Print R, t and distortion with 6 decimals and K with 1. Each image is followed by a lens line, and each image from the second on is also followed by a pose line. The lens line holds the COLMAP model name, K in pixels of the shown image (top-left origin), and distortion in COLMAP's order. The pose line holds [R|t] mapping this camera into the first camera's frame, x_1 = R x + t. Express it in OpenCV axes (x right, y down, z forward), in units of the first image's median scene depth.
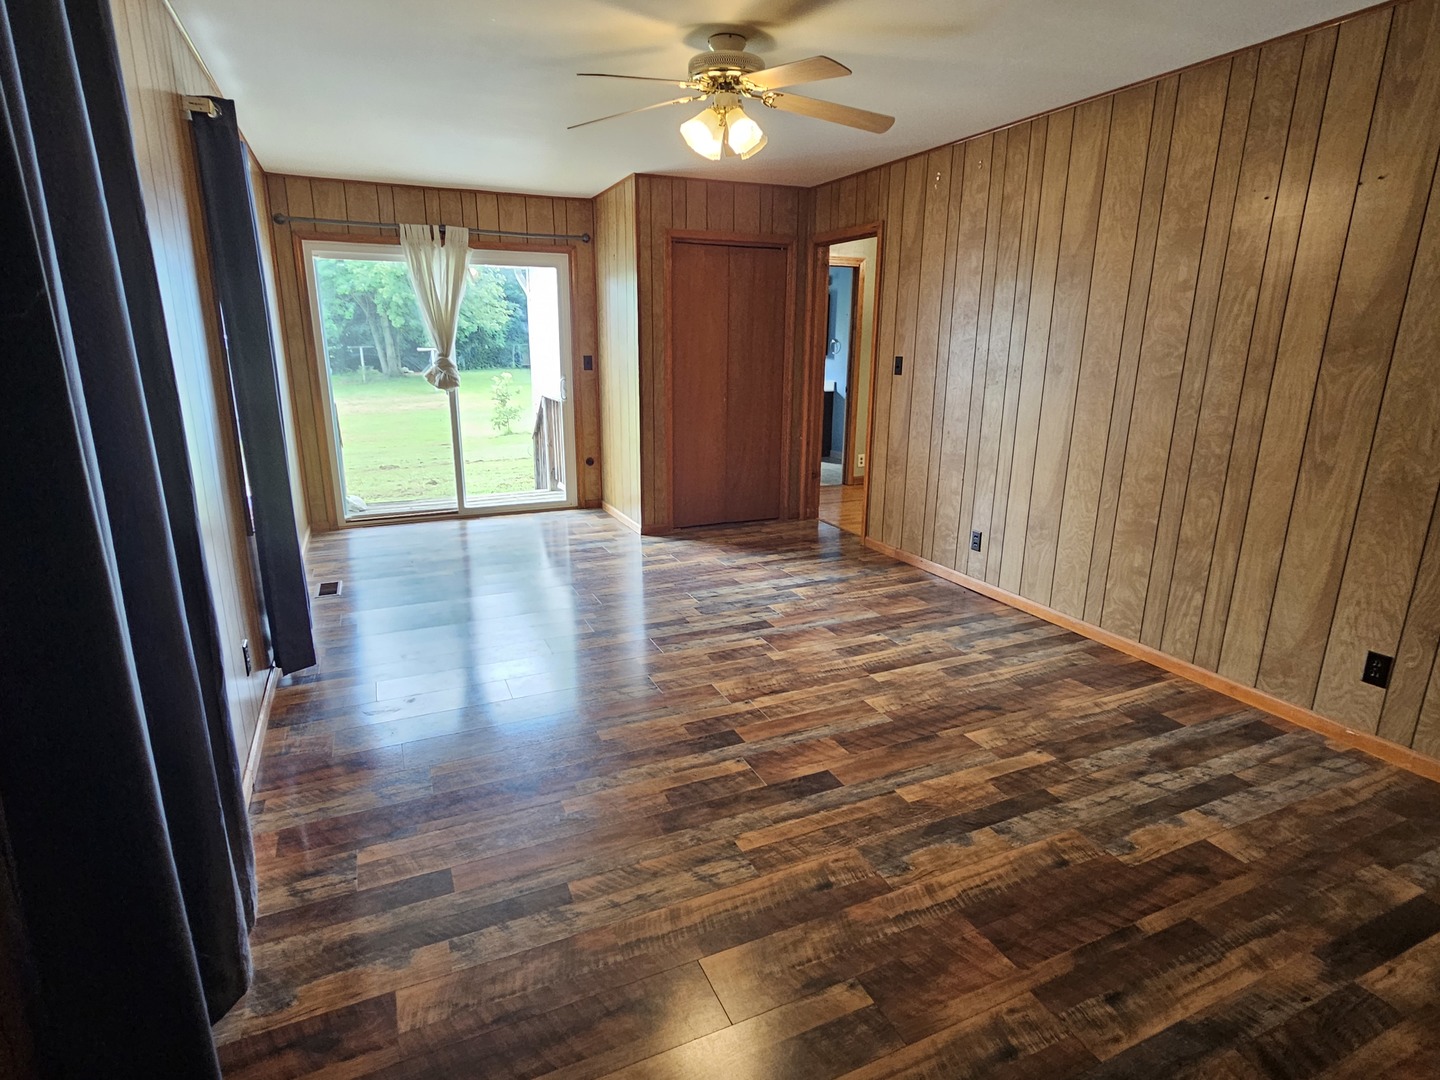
lens RADIAL K [[765.1, 0, 721.8], [0, 765.1, 543.1], [0, 0, 1]] dist [-0.001324, 0.000058]
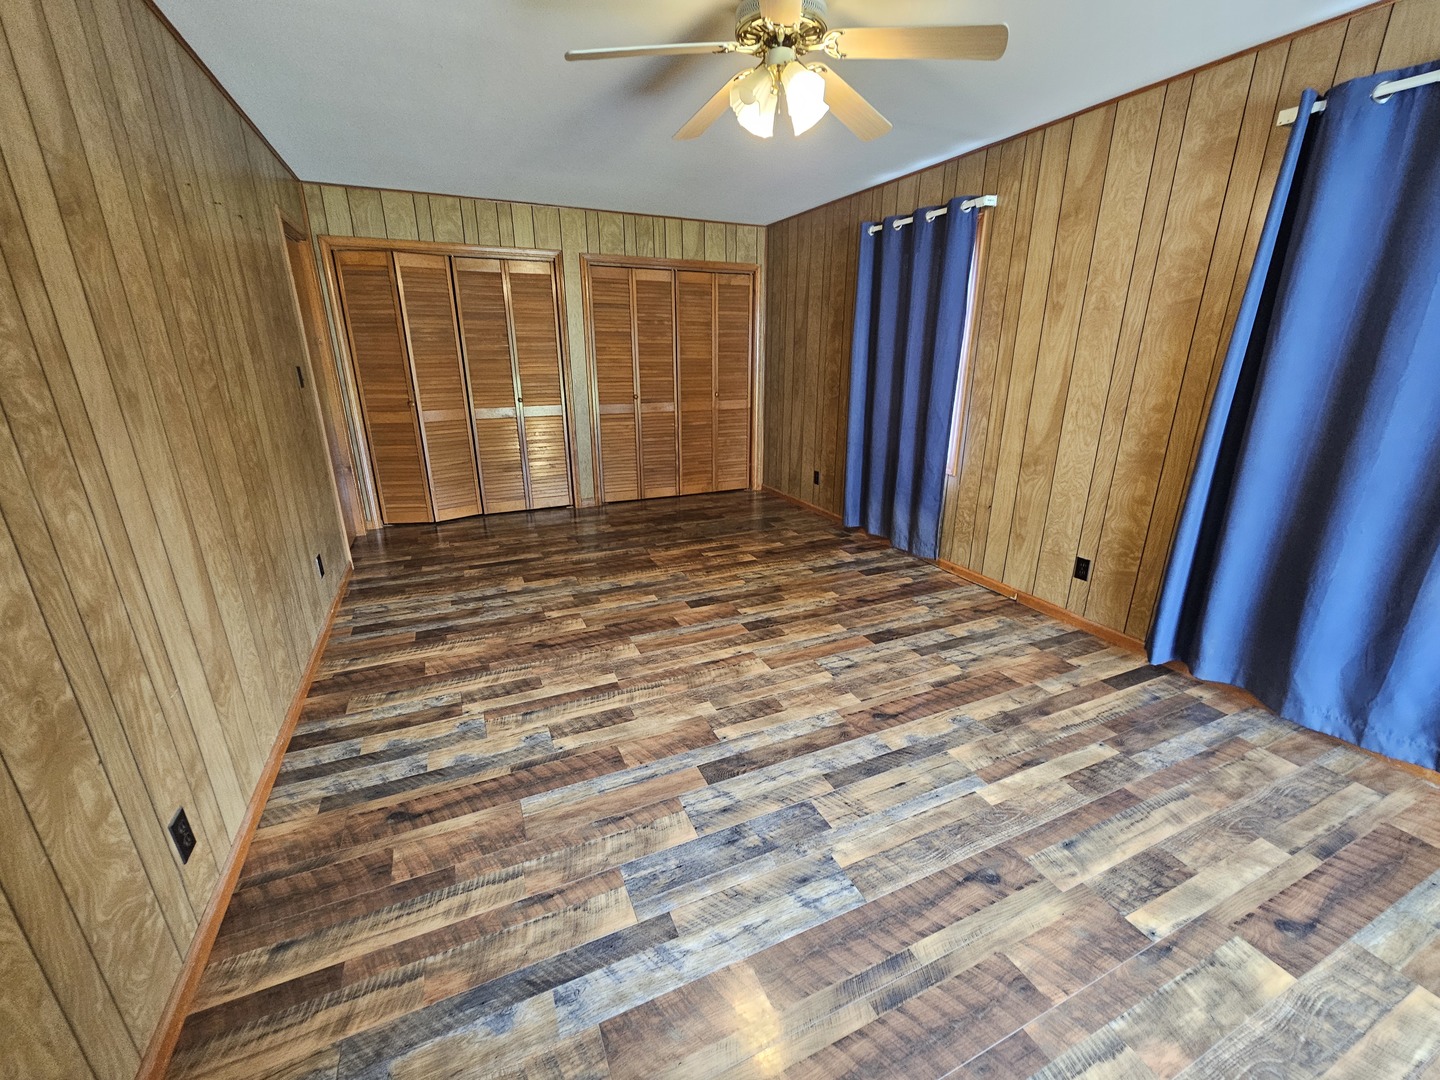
lens RADIAL K [[588.6, 0, 720.0], [0, 588.6, 540.0], [0, 0, 1]] dist [-0.000958, -0.000400]
pose [[-0.999949, -0.009646, 0.002931, 0.058306], [-0.006481, 0.837734, 0.546040, -0.416657], [-0.007723, 0.545993, -0.837754, 1.575208]]
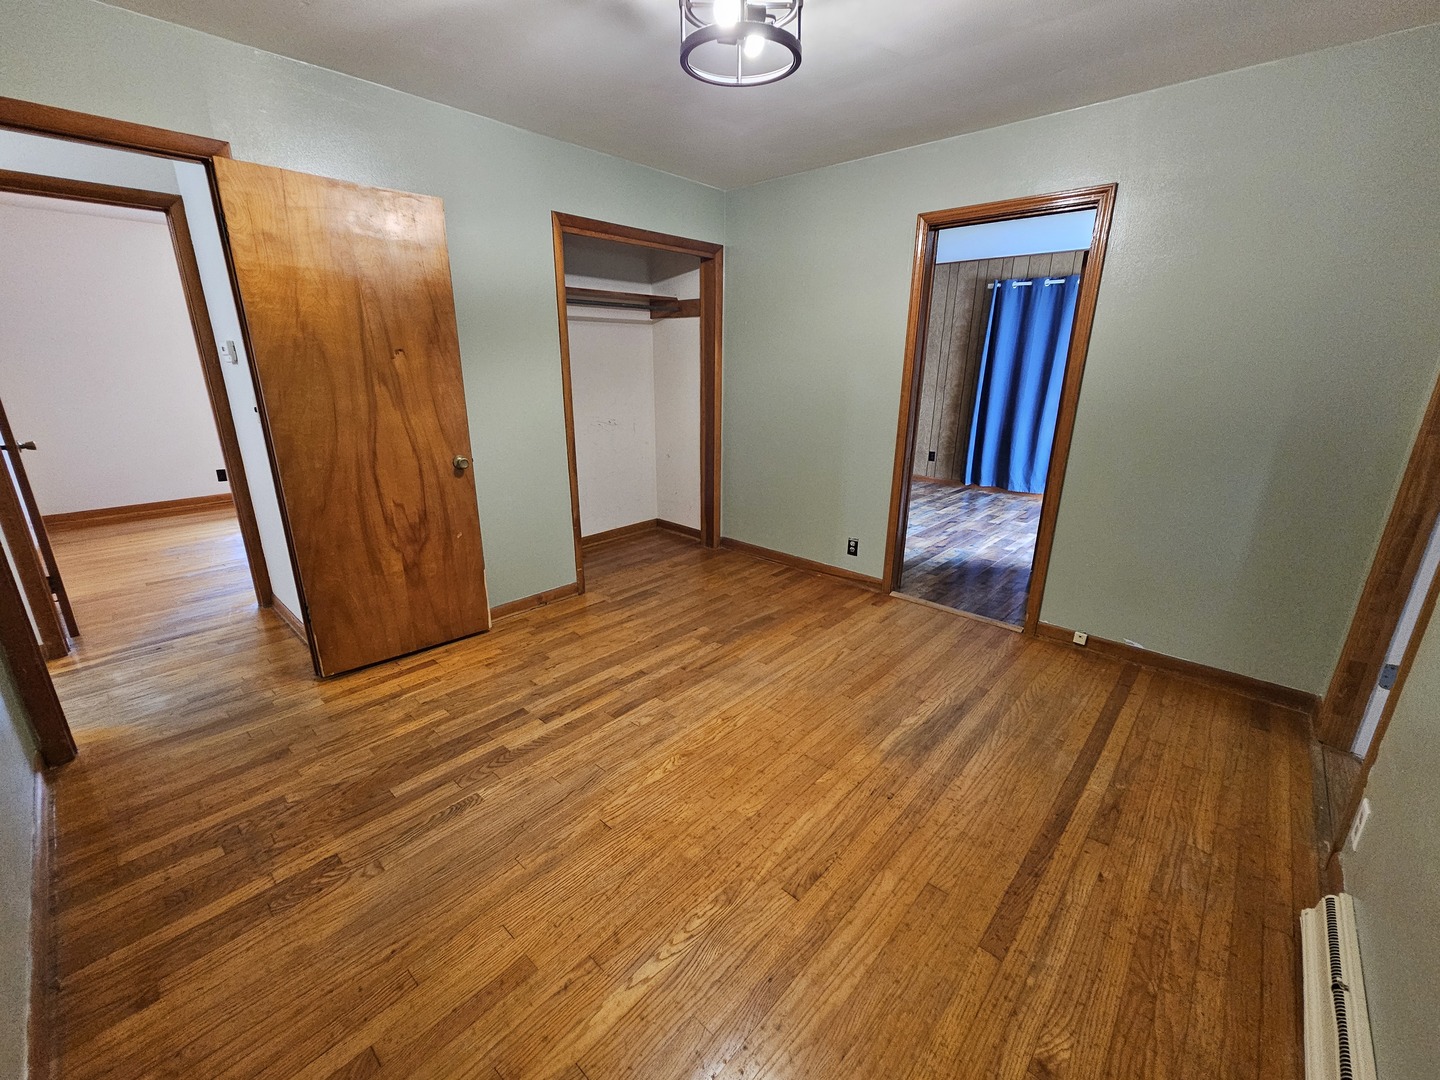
lens RADIAL K [[588.6, 0, 720.0], [0, 588.6, 540.0], [0, 0, 1]] dist [-0.000958, -0.000400]
pose [[-0.923262, 0.090513, -0.373356, 1.042755], [-0.121681, 0.852913, 0.507674, -0.615268], [0.364391, 0.514146, -0.776449, 2.370415]]
